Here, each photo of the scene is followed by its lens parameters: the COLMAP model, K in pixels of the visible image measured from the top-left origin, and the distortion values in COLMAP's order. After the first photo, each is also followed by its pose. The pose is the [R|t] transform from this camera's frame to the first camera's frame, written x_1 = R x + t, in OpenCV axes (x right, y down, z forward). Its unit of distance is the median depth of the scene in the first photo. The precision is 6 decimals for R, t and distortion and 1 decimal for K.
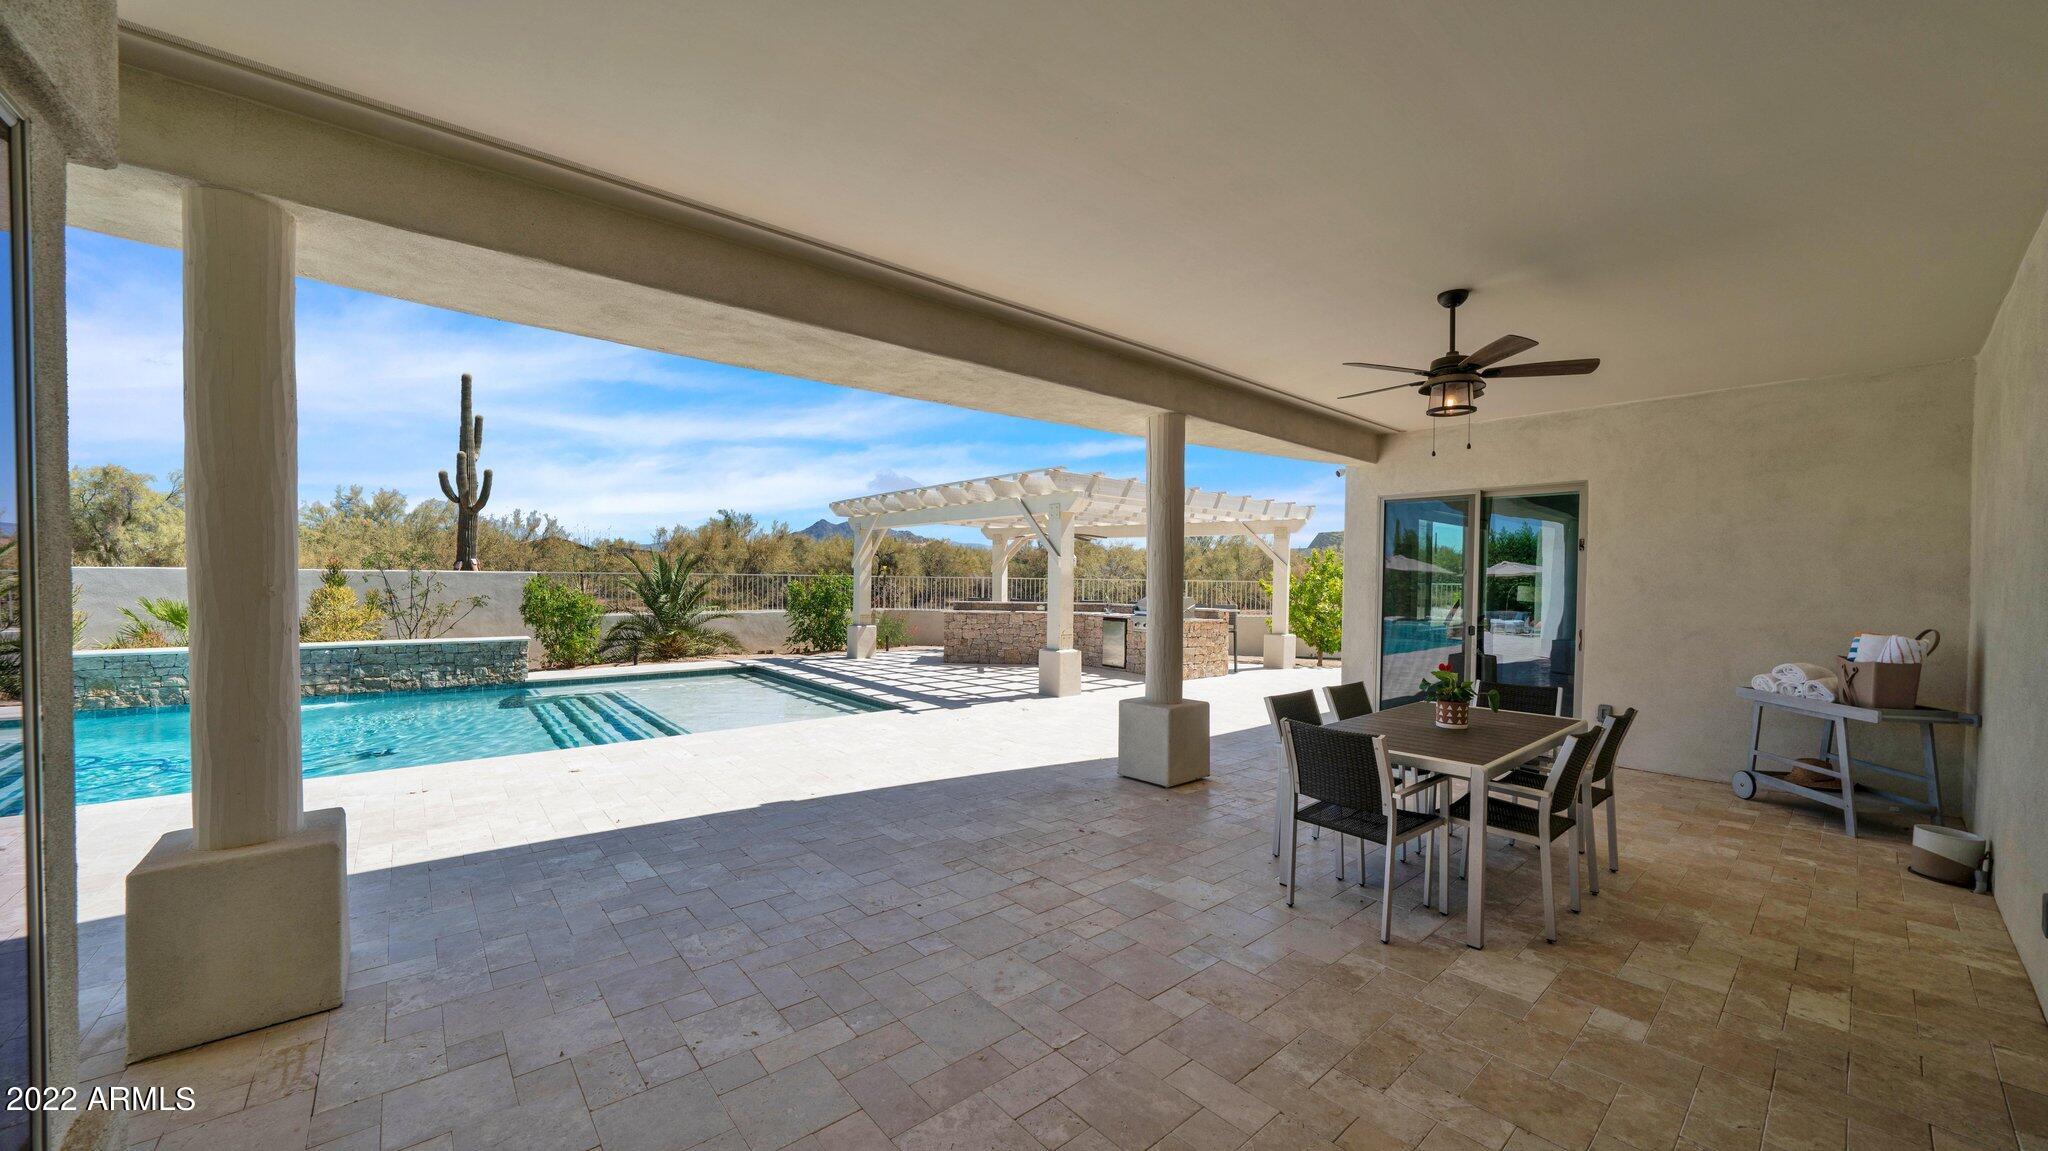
lens RADIAL K [[736.7, 0, 1020.4], [0, 736.7, 585.8], [0, 0, 1]] dist [-0.000818, 0.000041]
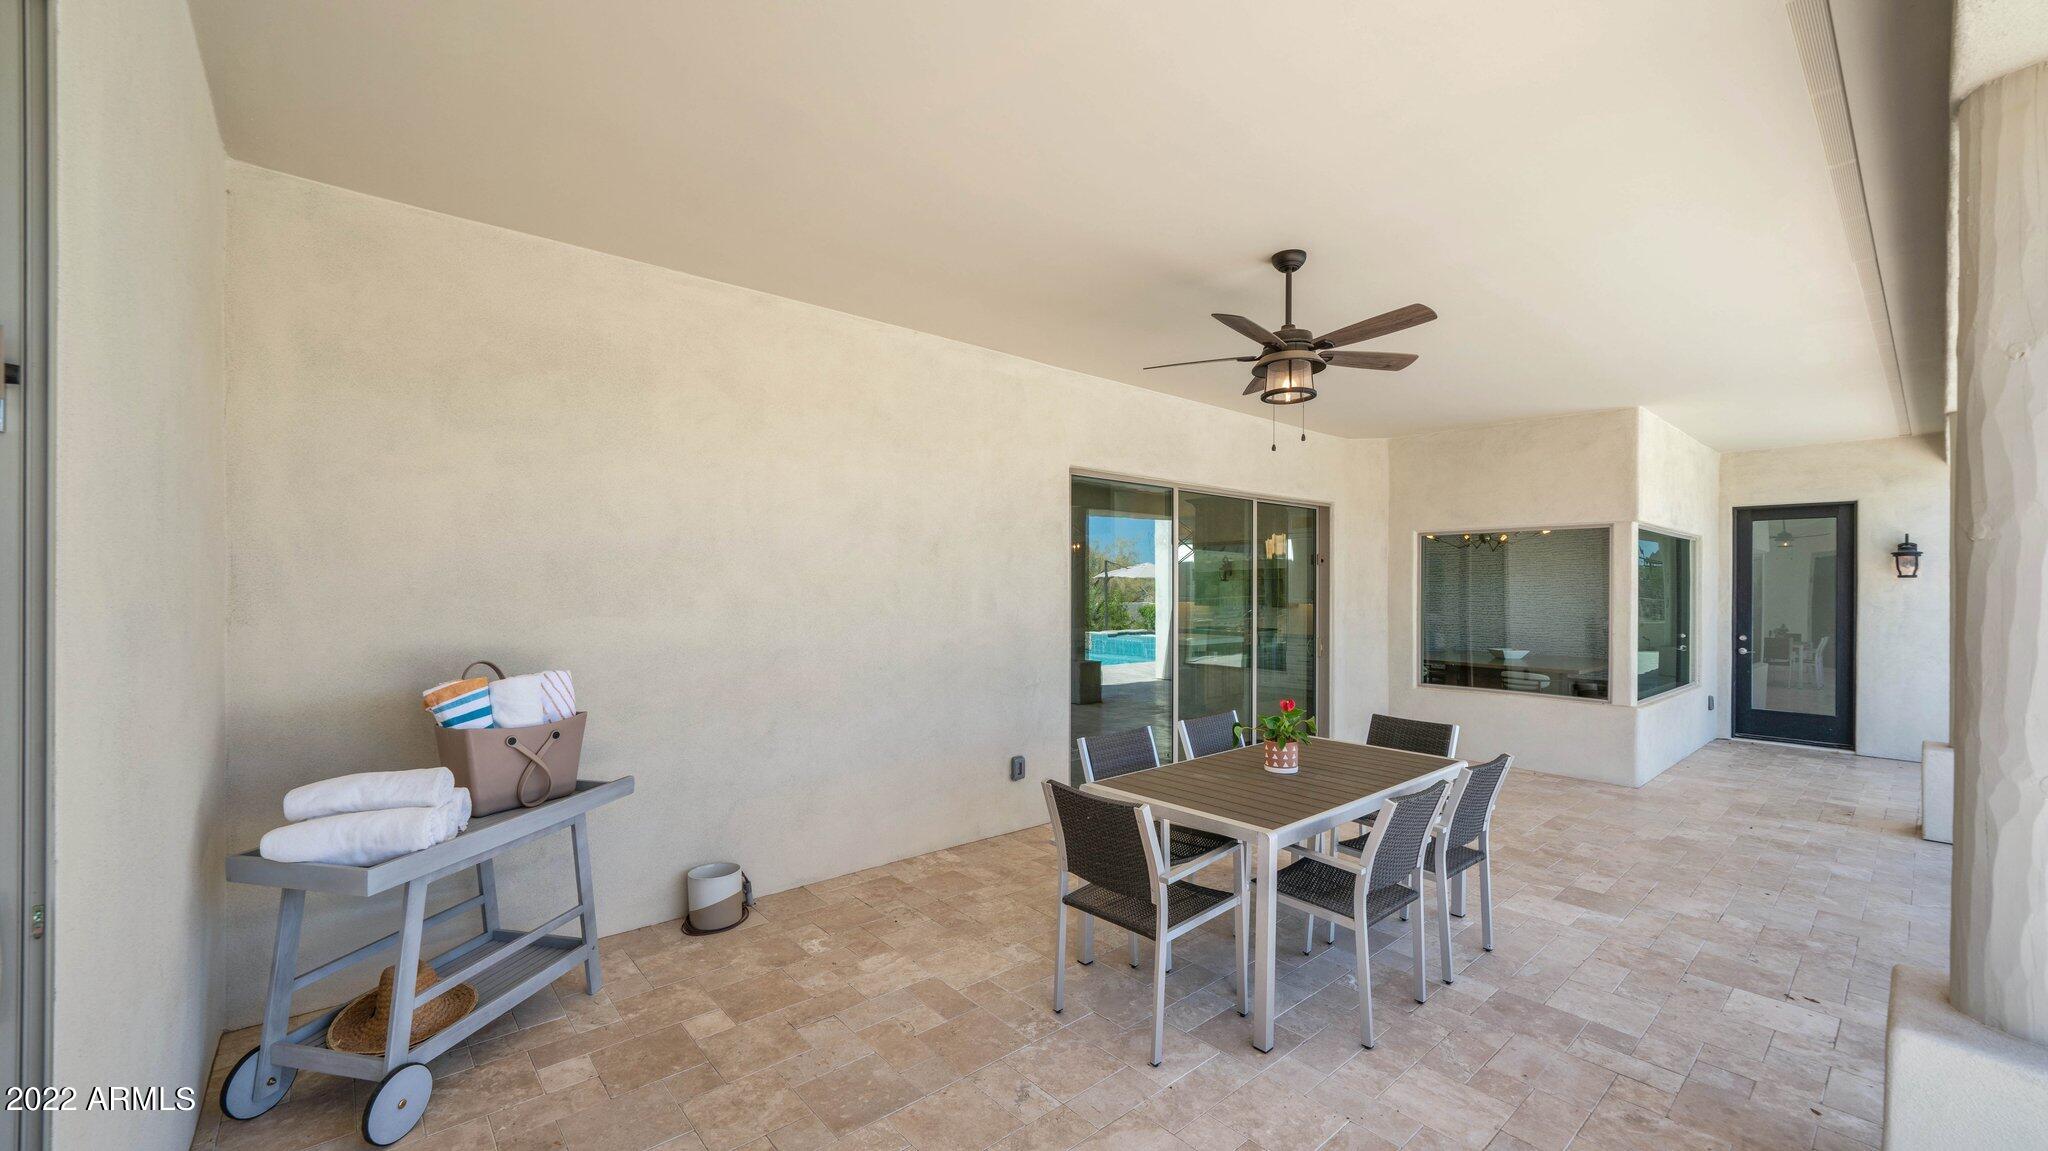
lens RADIAL K [[814.4, 0, 1026.2], [0, 814.4, 589.4], [0, 0, 1]] dist [-0.003020, 0.000396]
pose [[-0.999702, -0.020403, -0.013418, 0.740592], [-0.020504, 0.999762, 0.007436, -0.013771], [0.013263, 0.007708, -0.999882, 1.606744]]
